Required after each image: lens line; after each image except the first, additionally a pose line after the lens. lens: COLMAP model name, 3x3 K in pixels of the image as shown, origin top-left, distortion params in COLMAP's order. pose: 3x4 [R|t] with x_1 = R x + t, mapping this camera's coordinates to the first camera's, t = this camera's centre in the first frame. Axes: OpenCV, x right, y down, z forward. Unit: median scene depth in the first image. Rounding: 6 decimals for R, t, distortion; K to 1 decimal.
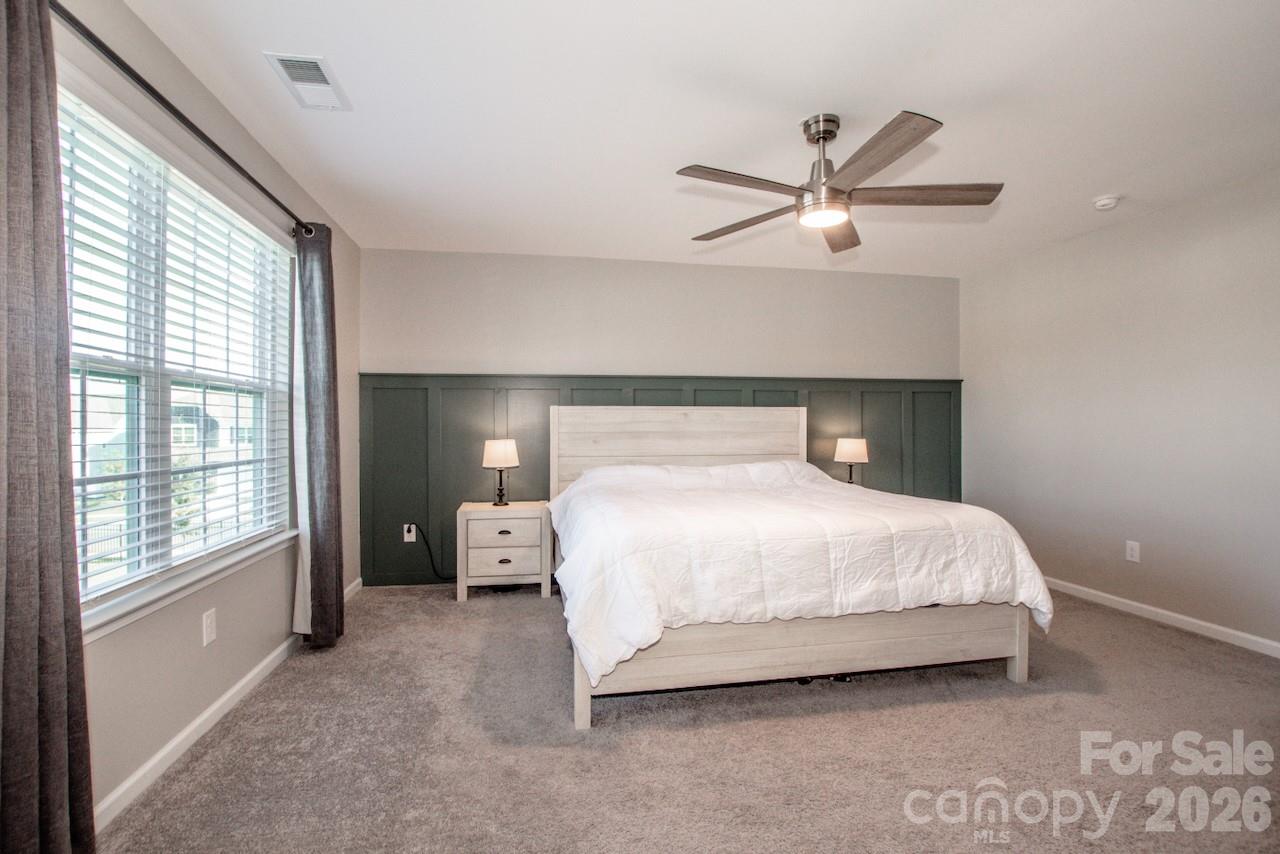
lens RADIAL K [[587.8, 0, 642.4], [0, 587.8, 419.3], [0, 0, 1]] dist [-0.021047, 0.000069]
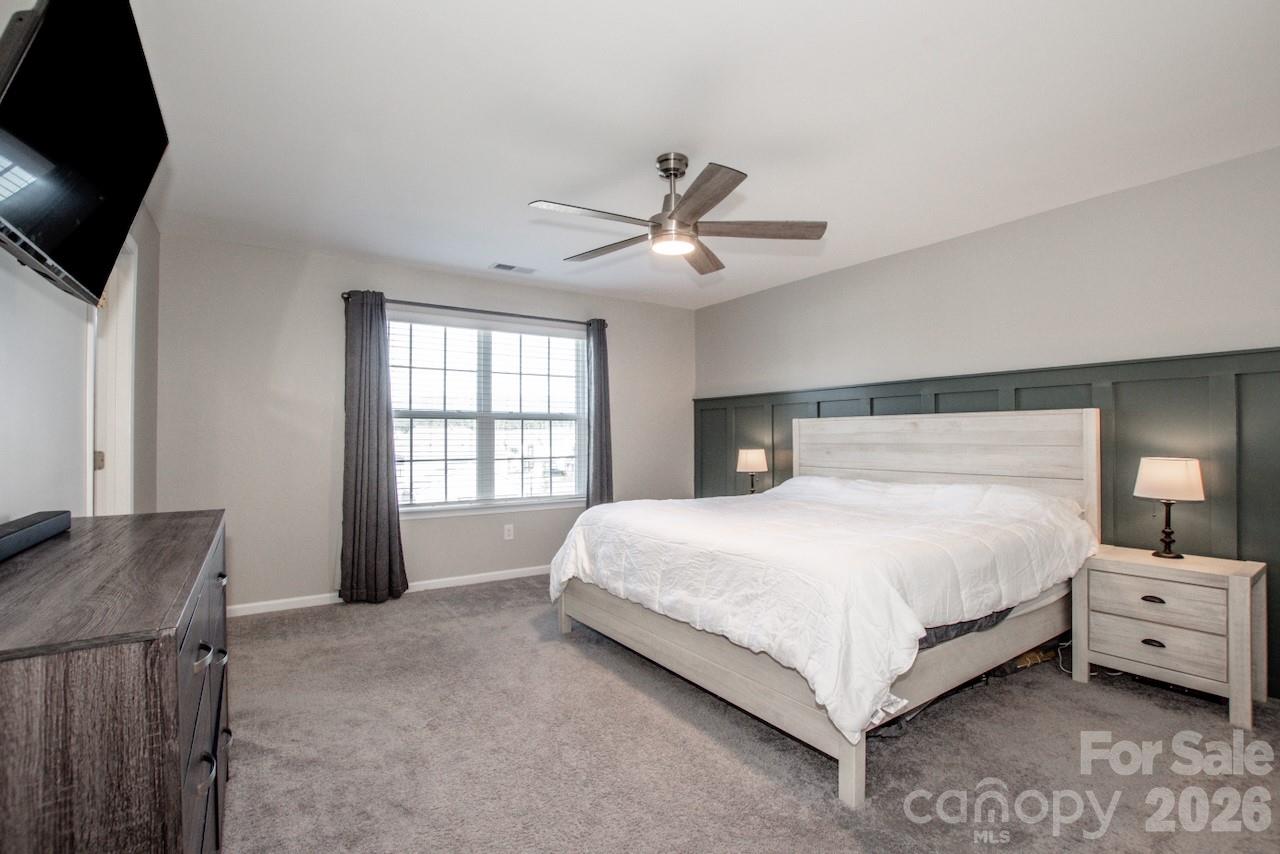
lens RADIAL K [[587.8, 0, 642.4], [0, 587.8, 419.3], [0, 0, 1]] dist [-0.021047, 0.000069]
pose [[0.396907, -0.024222, -0.917539, 0.730141], [0.023502, 0.999592, -0.016221, -0.010859], [0.917558, -0.015126, 0.397315, 0.303322]]
